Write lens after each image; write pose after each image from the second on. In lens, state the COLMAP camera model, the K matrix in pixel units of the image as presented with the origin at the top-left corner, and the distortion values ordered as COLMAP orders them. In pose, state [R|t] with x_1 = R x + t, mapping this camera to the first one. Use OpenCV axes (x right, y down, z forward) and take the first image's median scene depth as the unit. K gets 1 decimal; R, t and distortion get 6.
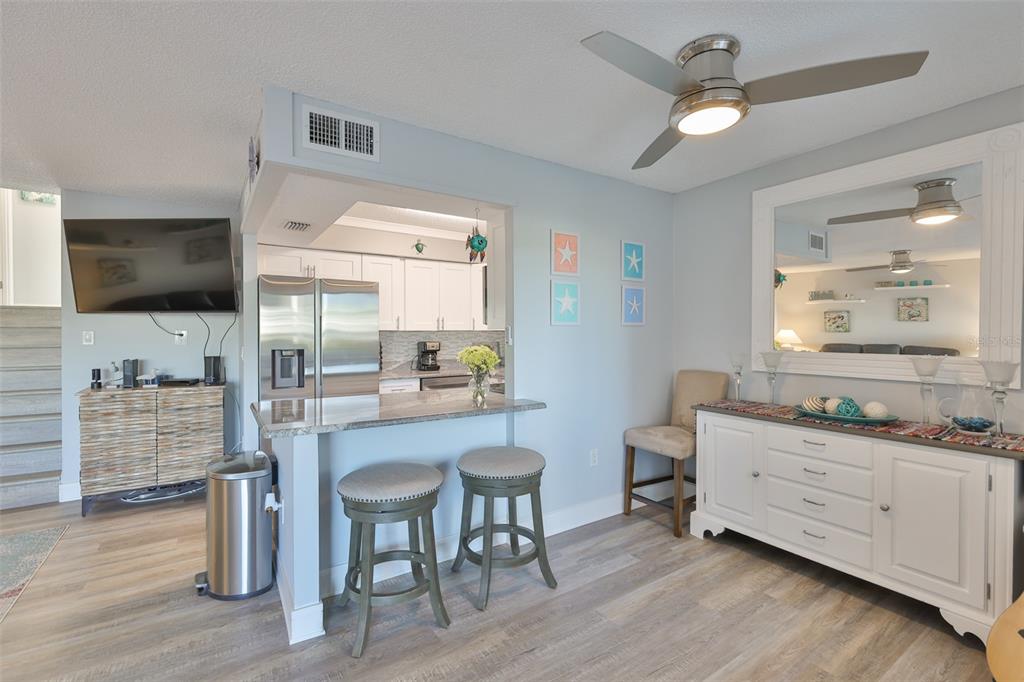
lens RADIAL K [[444.6, 0, 515.4], [0, 444.6, 336.1], [0, 0, 1]] dist [-0.001232, 0.000493]
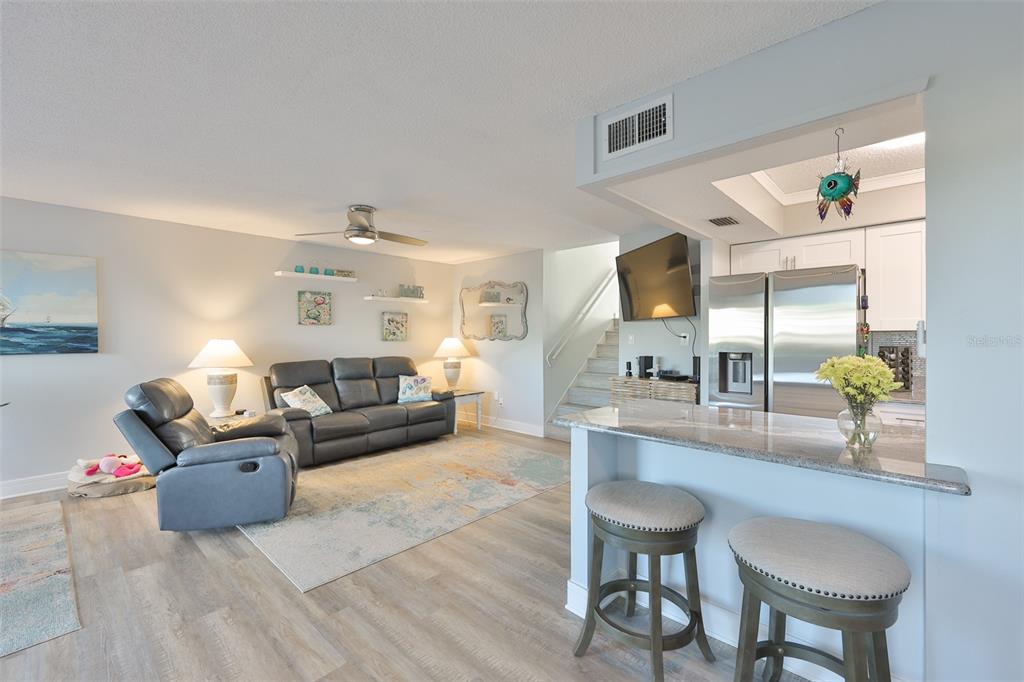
lens RADIAL K [[444.6, 0, 507.1], [0, 444.6, 340.5], [0, 0, 1]] dist [-0.001232, 0.000493]
pose [[0.227309, 0.007792, -0.973791, 0.353522], [-0.001994, 0.999970, 0.007536, -0.002474], [0.973821, 0.000229, 0.227318, 0.367964]]
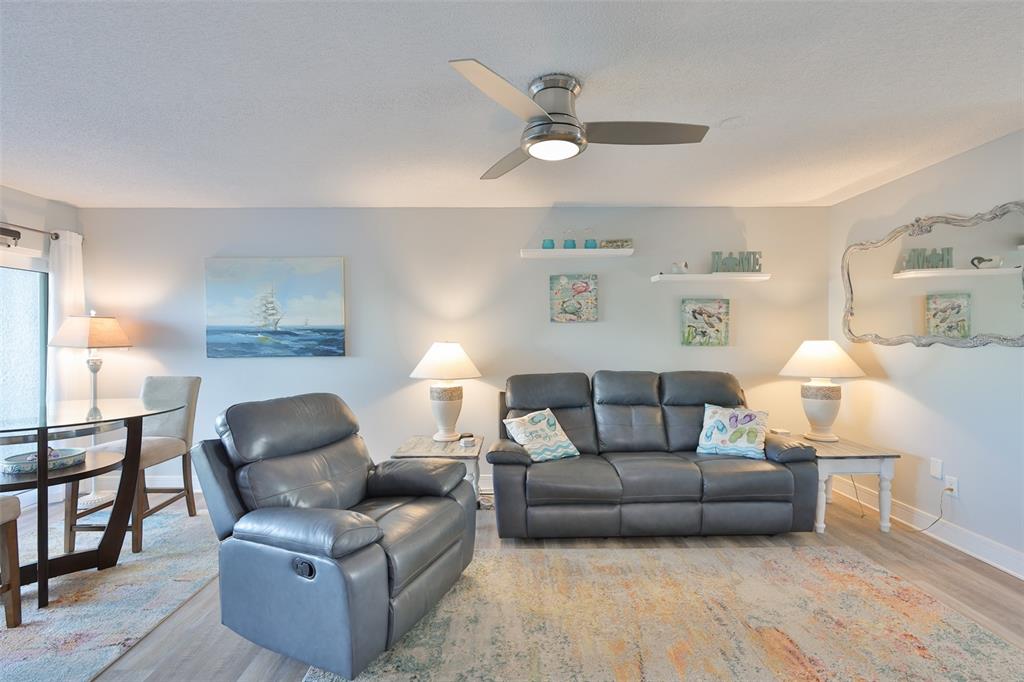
lens RADIAL K [[444.6, 0, 503.5], [0, 444.6, 342.1], [0, 0, 1]] dist [-0.001232, 0.000493]
pose [[-0.553520, 0.006371, -0.832812, -0.396064], [-0.000341, 0.999969, 0.007876, -0.002984], [0.832836, 0.004644, -0.553501, 0.549728]]
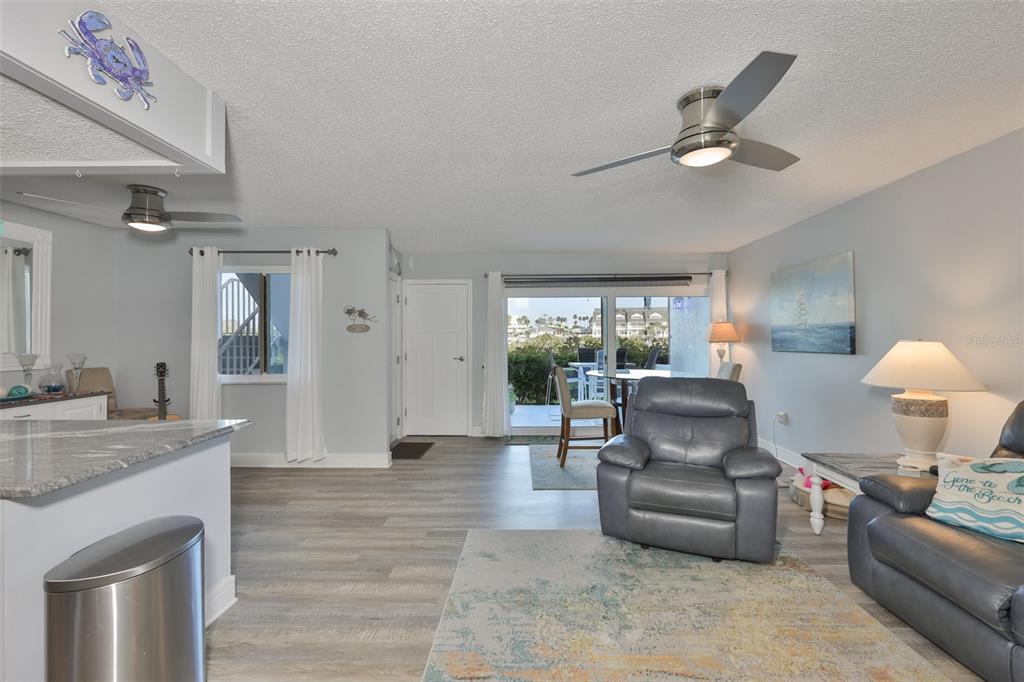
lens RADIAL K [[444.6, 0, 510.8], [0, 444.6, 335.1], [0, 0, 1]] dist [-0.001232, 0.000493]
pose [[-0.812454, 0.008887, 0.582957, -1.124538], [0.005708, 0.999957, -0.007288, -0.000395], [-0.582997, -0.002593, -0.812470, 0.962743]]
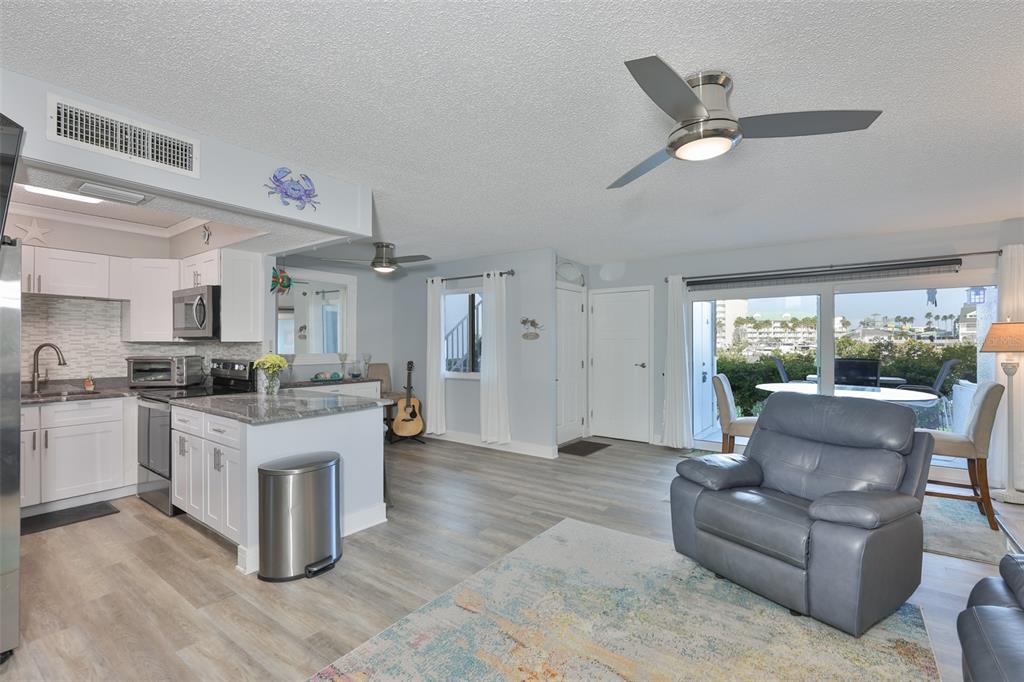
lens RADIAL K [[444.6, 0, 506.3], [0, 444.6, 344.8], [0, 0, 1]] dist [-0.001232, 0.000493]
pose [[-0.329278, 0.001792, 0.944231, -1.459254], [0.001765, 0.999998, -0.001282, -0.000746], [-0.944231, 0.001244, -0.329280, 0.709463]]
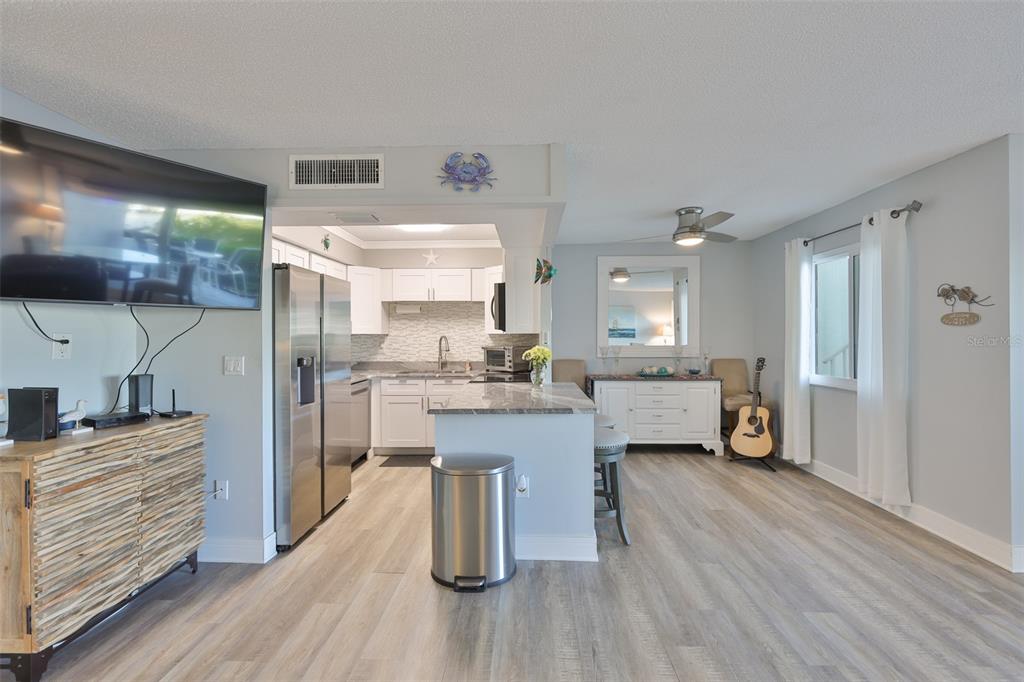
lens RADIAL K [[444.6, 0, 517.5], [0, 444.6, 337.3], [0, 0, 1]] dist [-0.001232, 0.000493]
pose [[0.575995, -0.004678, 0.817440, -1.110489], [0.003169, 0.999989, 0.003489, -0.005909], [-0.817447, 0.000580, 0.576003, 0.255557]]
